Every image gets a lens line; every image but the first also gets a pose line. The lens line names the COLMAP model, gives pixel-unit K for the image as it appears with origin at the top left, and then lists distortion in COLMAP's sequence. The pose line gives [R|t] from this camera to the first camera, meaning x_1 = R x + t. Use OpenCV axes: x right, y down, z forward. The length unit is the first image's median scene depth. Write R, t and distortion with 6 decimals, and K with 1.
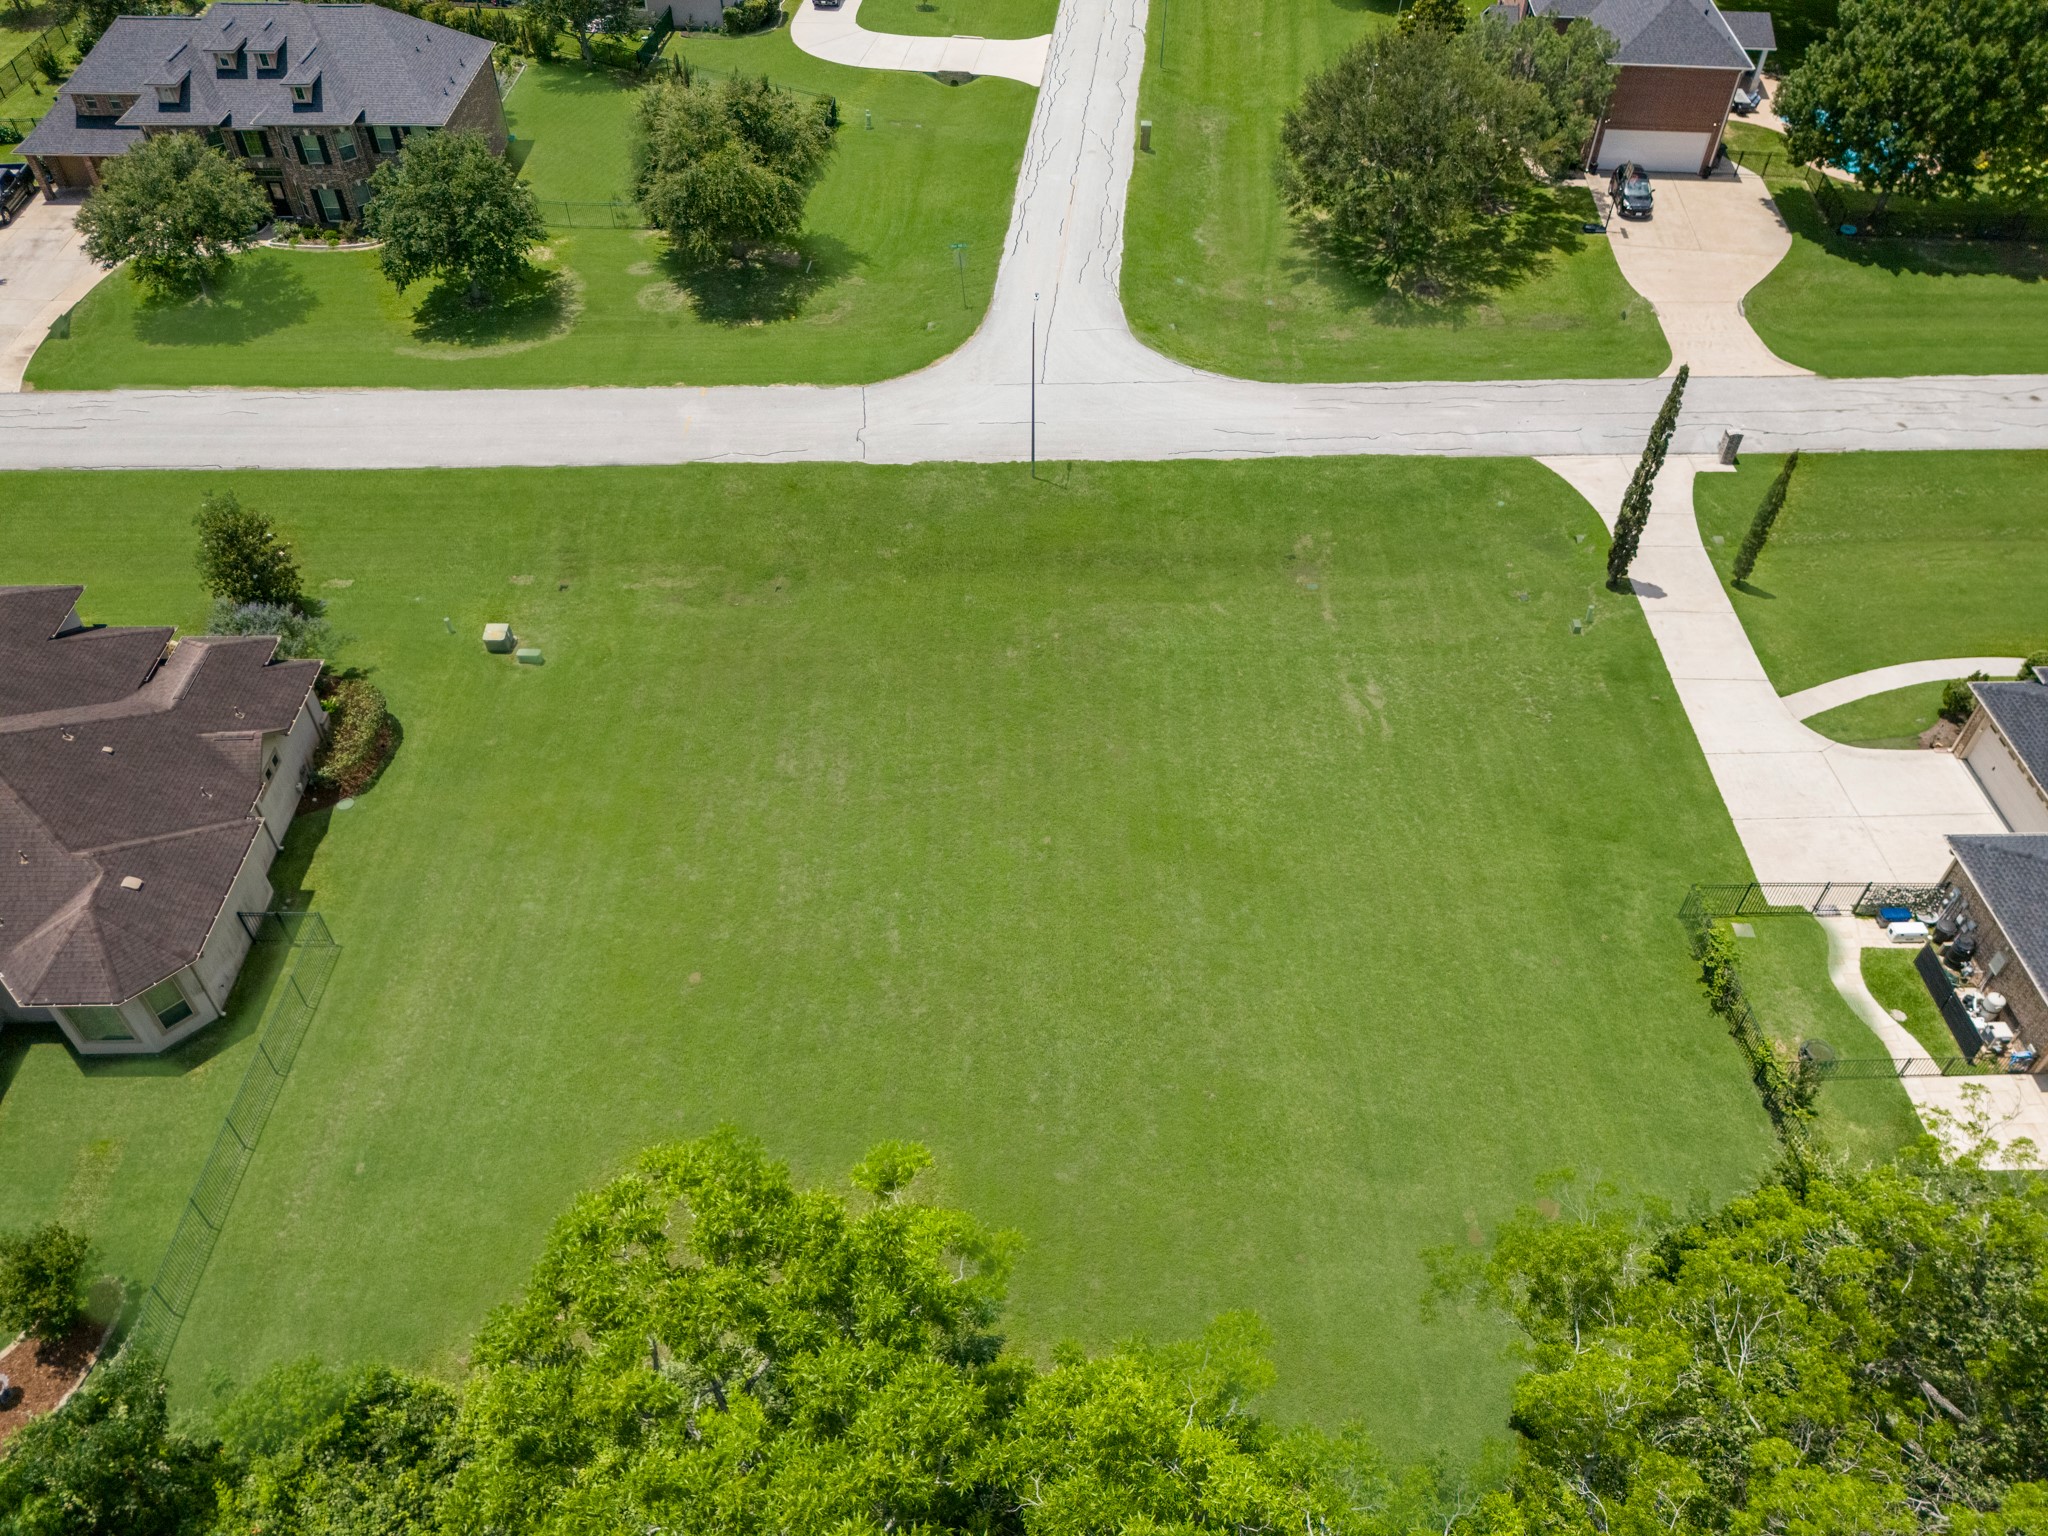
lens RADIAL K [[1501.7, 0, 1027.9], [0, 1501.7, 764.7], [0, 0, 1]] dist [0.056803, -0.053153]
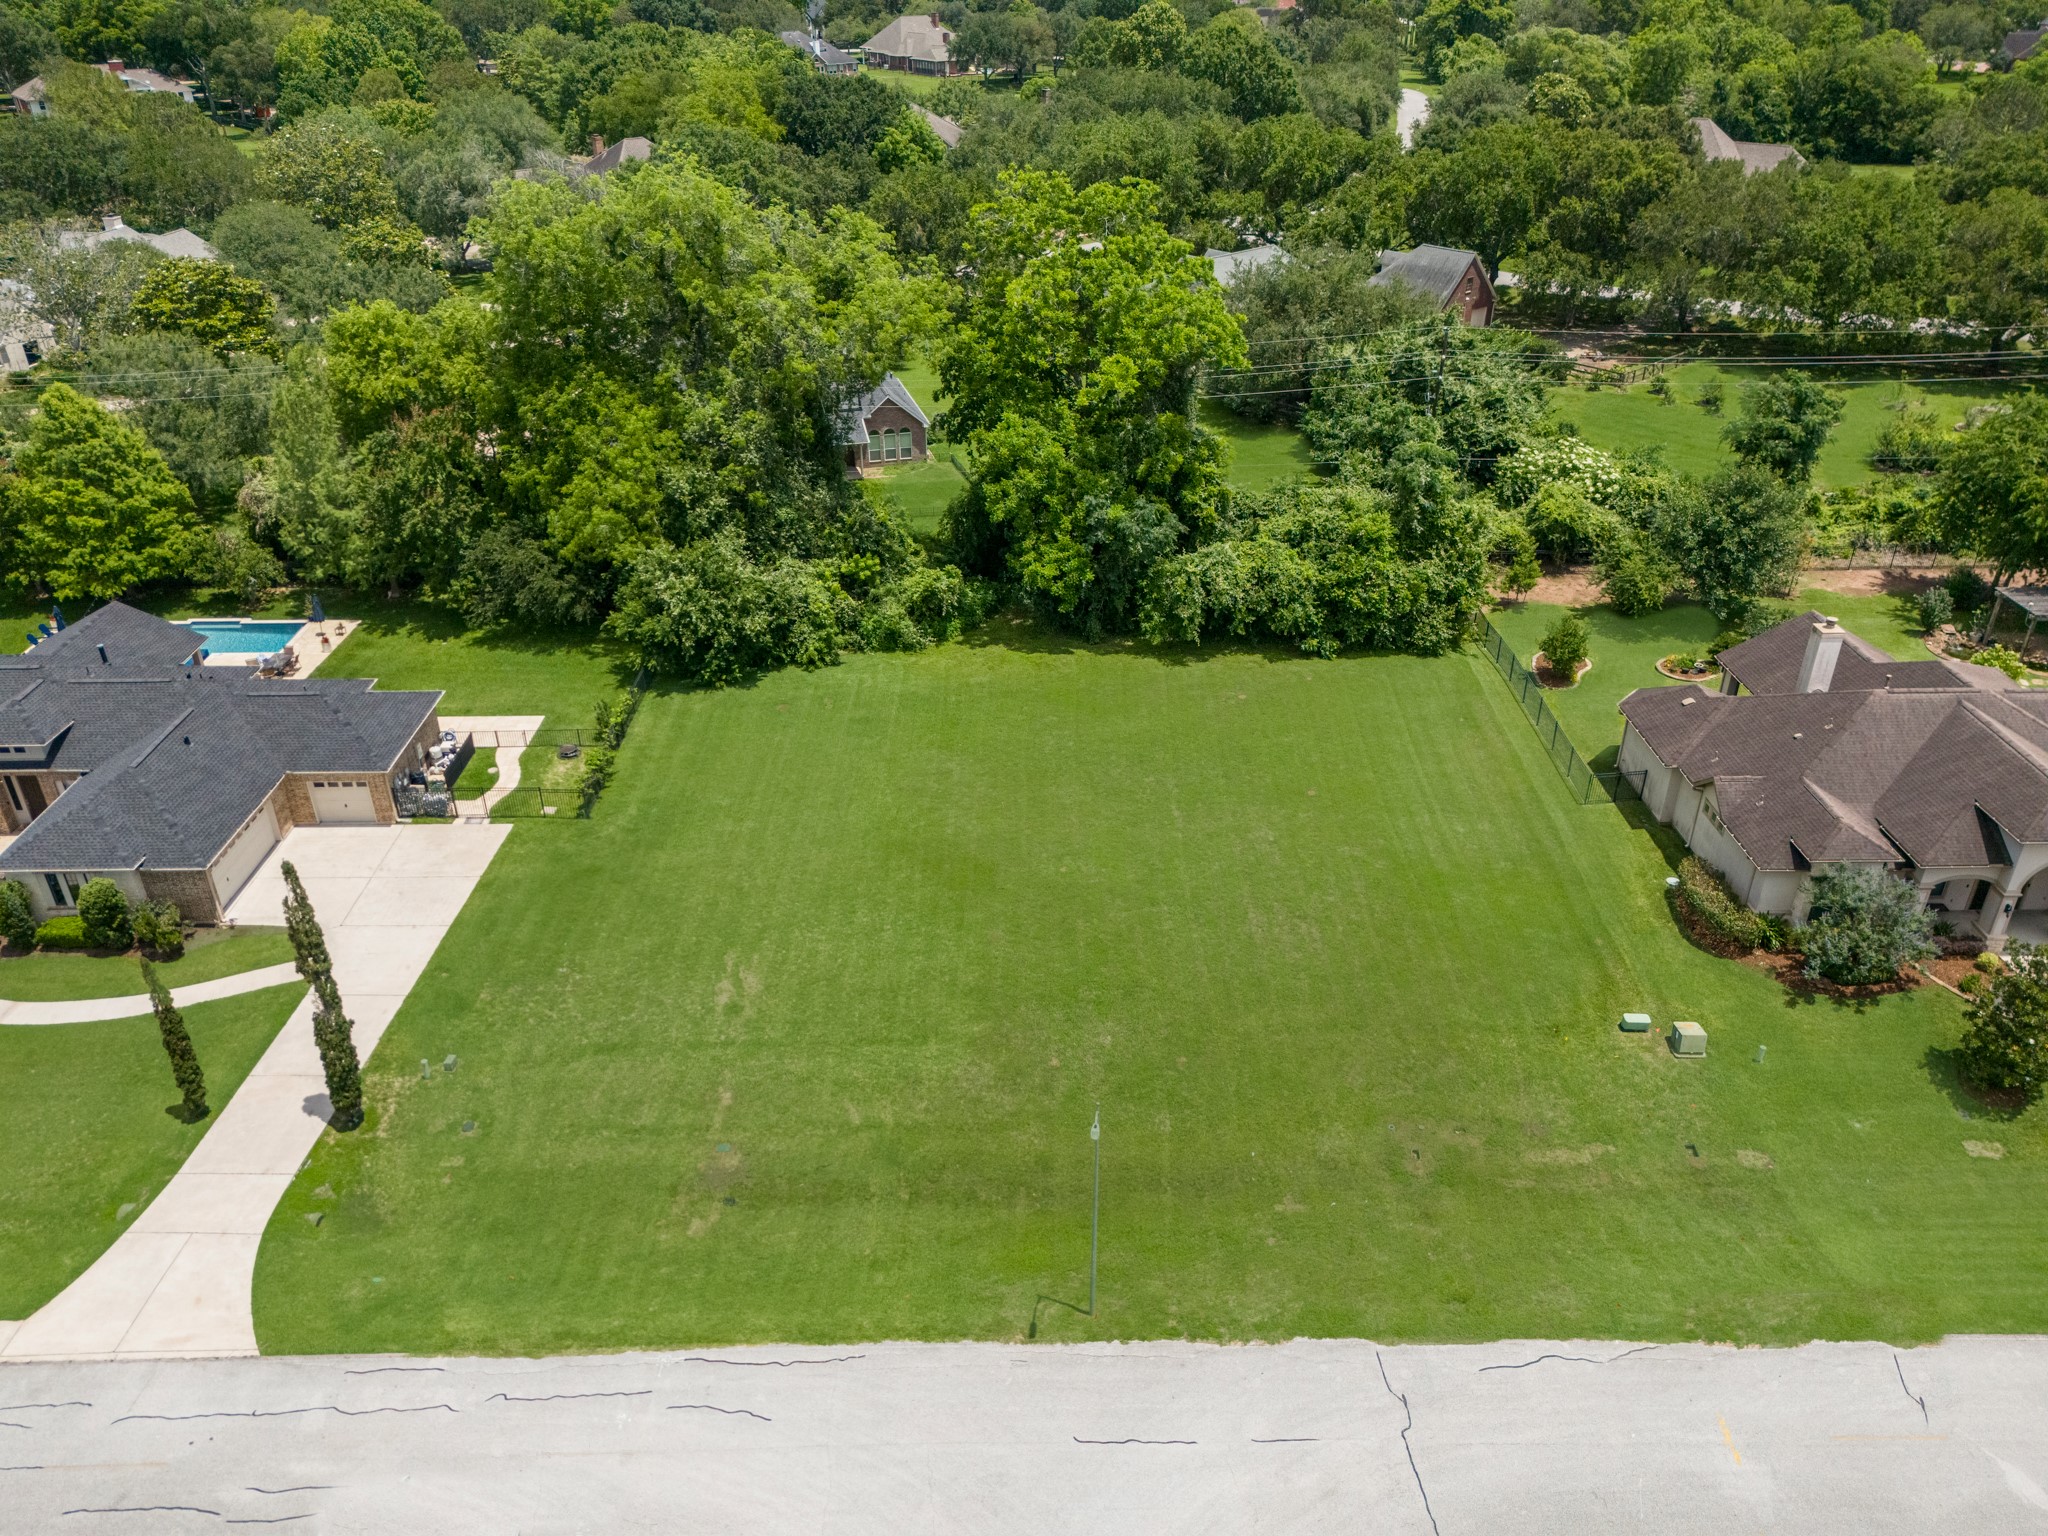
lens RADIAL K [[1501.7, 0, 1027.9], [0, 1501.7, 764.7], [0, 0, 1]] dist [0.056803, -0.053153]
pose [[-0.999984, -0.001472, 0.005381, 0.031235], [0.004762, 0.277231, 0.960791, -1.001125], [-0.002906, 0.960802, -0.277220, 1.117036]]
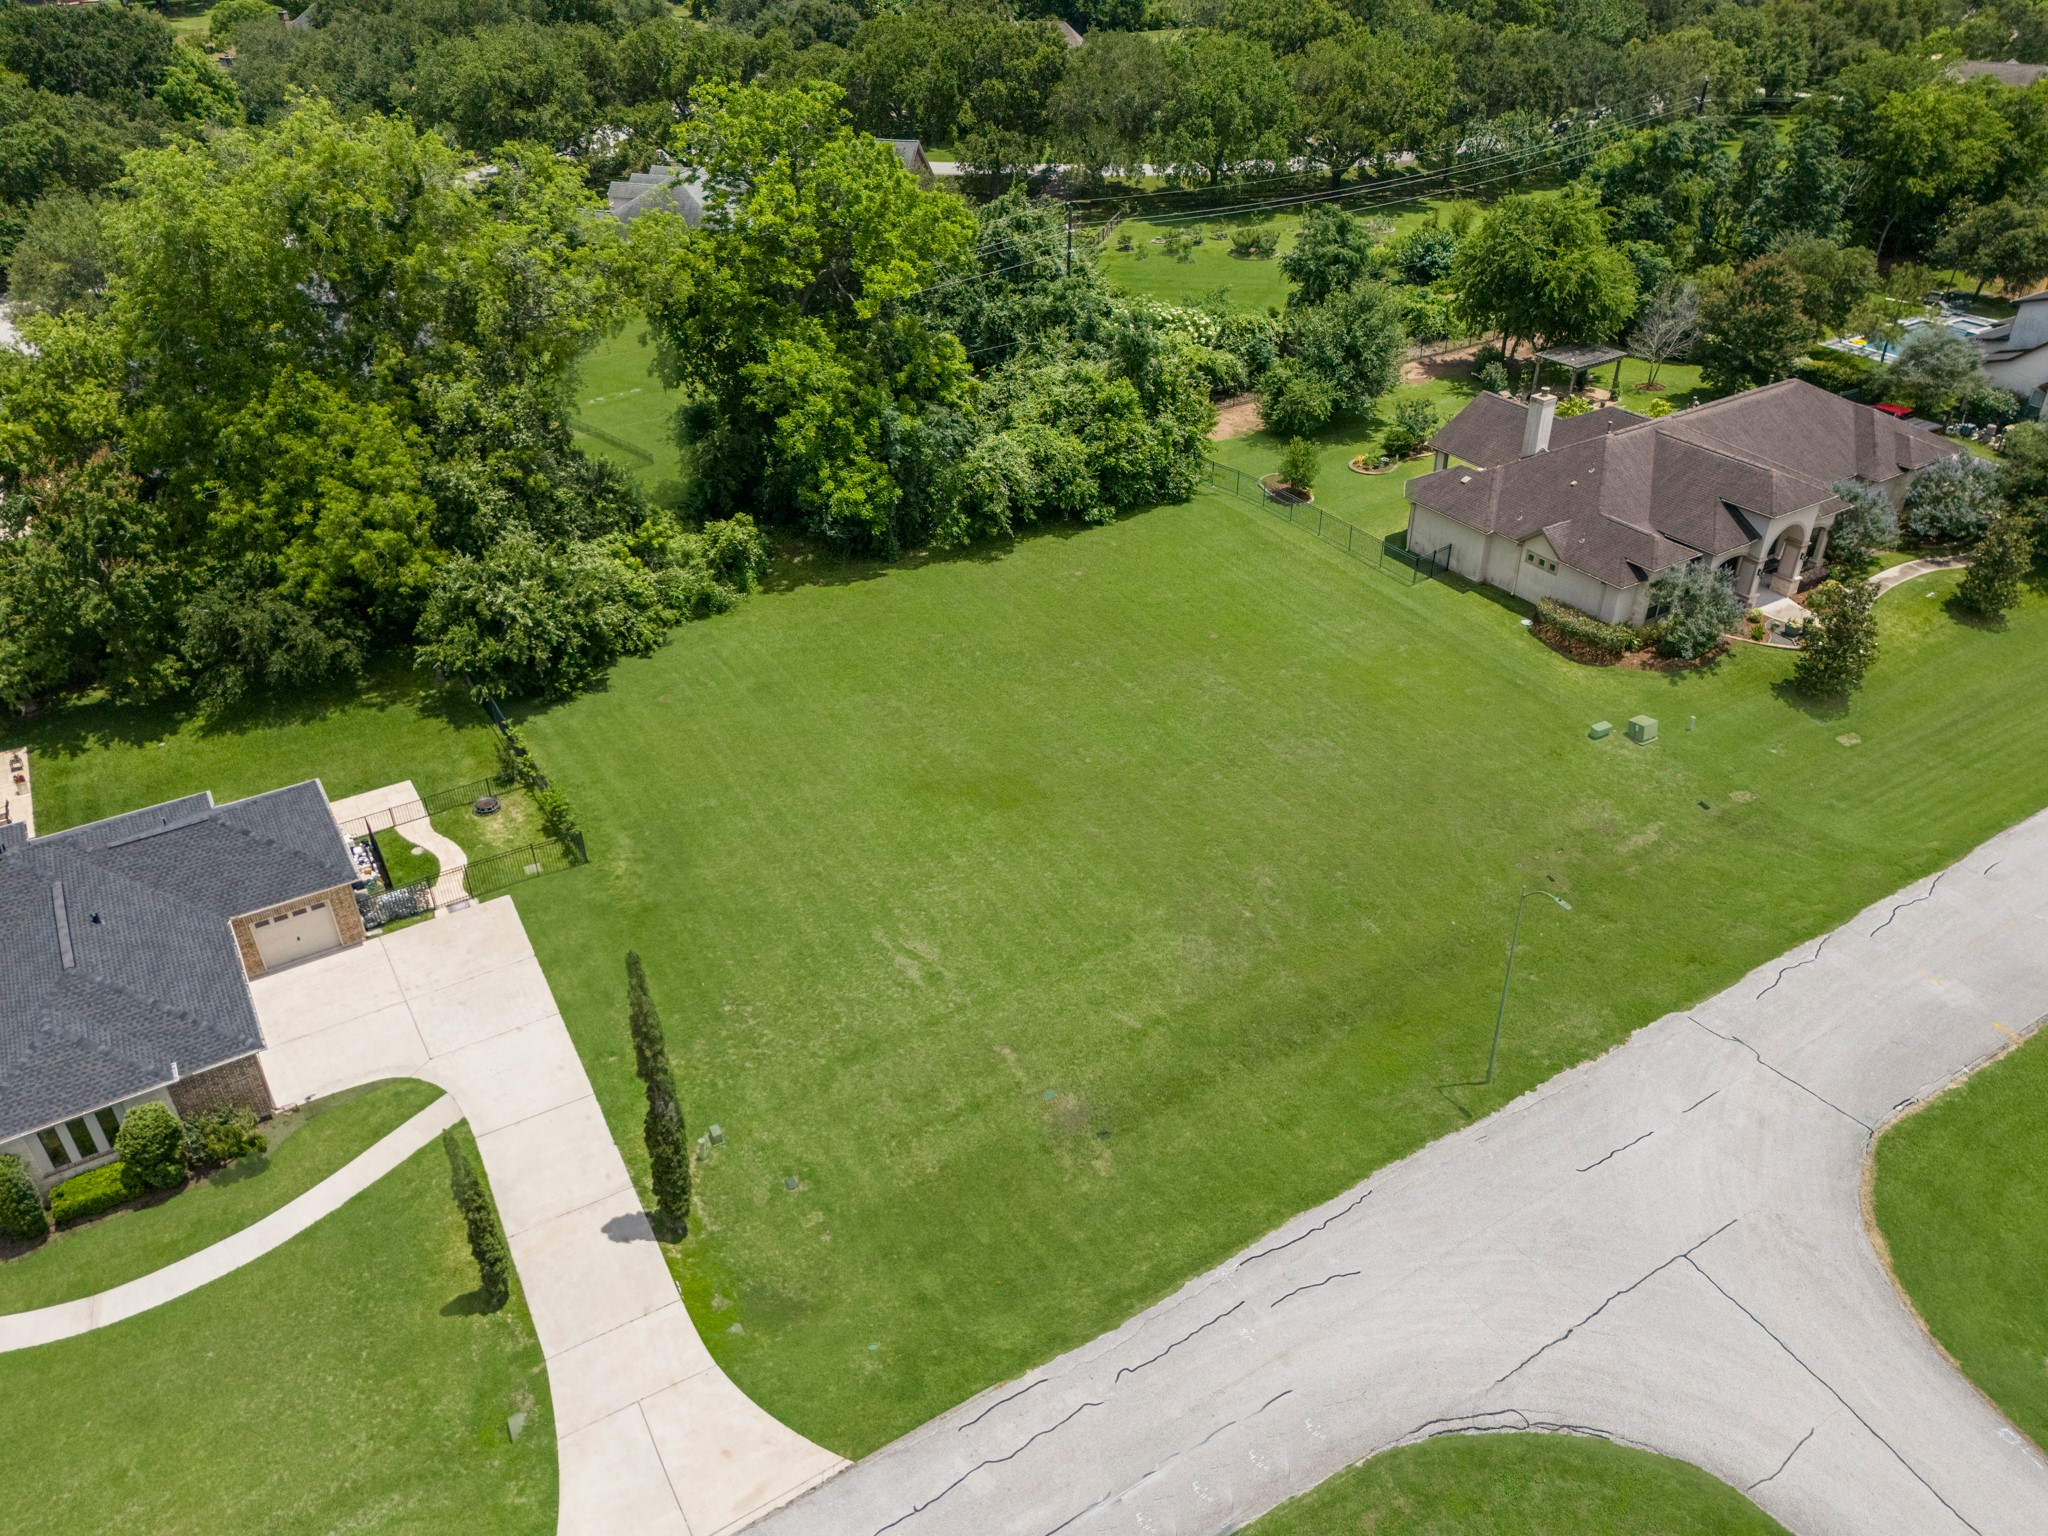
lens RADIAL K [[1501.7, 0, 1027.9], [0, 1501.7, 764.7], [0, 0, 1]] dist [0.056803, -0.053153]
pose [[-0.856904, 0.283262, -0.430673, 0.523117], [-0.354766, 0.282064, 0.891393, -0.916093], [0.373975, 0.916626, -0.141210, 1.034737]]
